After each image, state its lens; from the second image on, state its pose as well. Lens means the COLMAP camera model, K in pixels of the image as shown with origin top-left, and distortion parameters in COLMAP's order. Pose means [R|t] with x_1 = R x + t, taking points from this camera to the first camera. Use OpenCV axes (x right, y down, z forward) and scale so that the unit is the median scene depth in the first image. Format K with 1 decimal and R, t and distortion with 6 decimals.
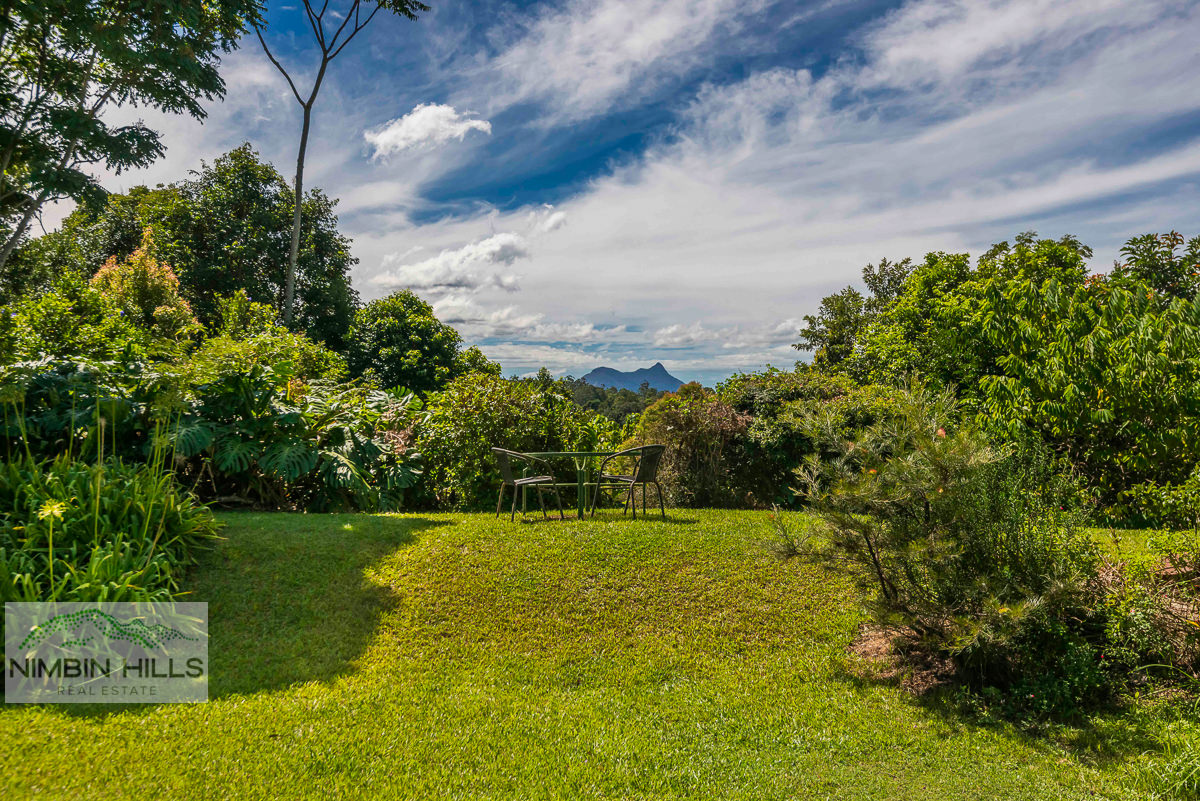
lens RADIAL K [[1039.3, 0, 606.2], [0, 1039.3, 400.6], [0, 0, 1]] dist [0.044180, -0.008514]
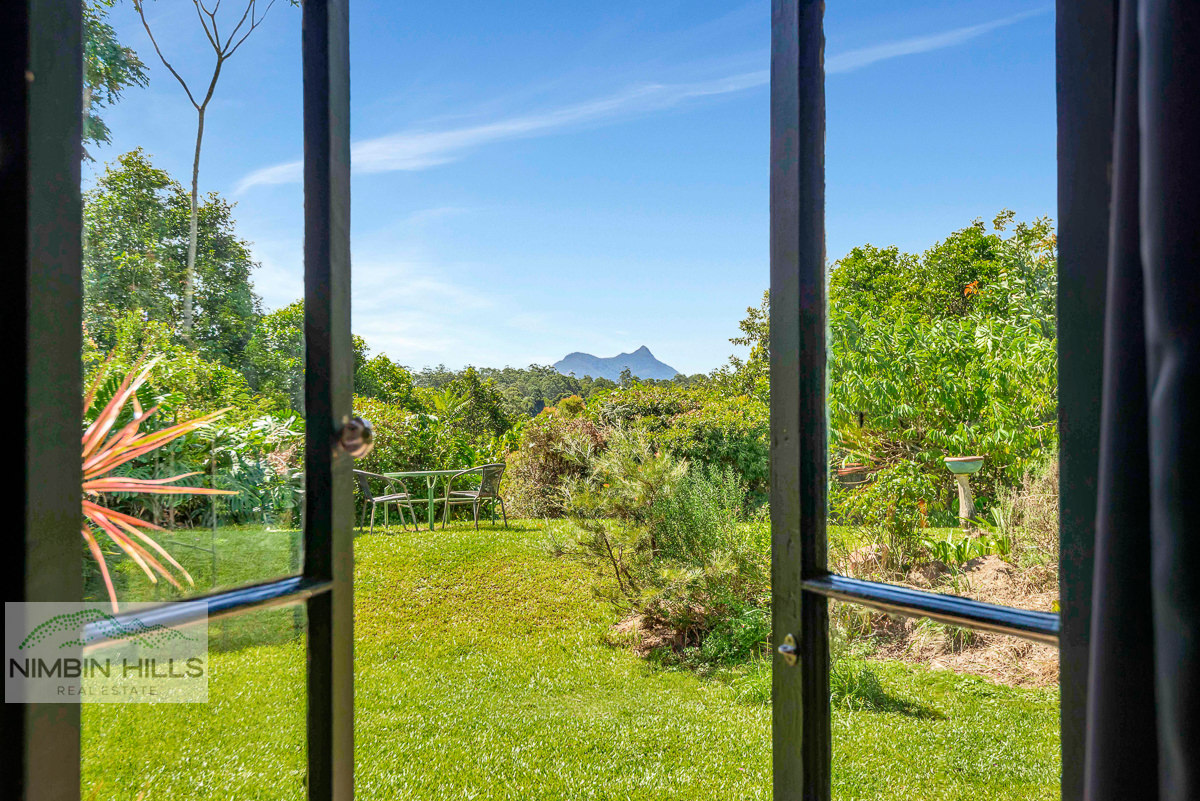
lens RADIAL K [[1206.6, 0, 599.3], [0, 1206.6, 400.2], [0, 0, 1]] dist [-0.003751, 0.000000]
pose [[0.999424, -0.024560, 0.023408, 0.092600], [0.024436, 0.999686, 0.005572, -0.022631], [-0.023538, -0.004997, 0.999710, -0.228579]]
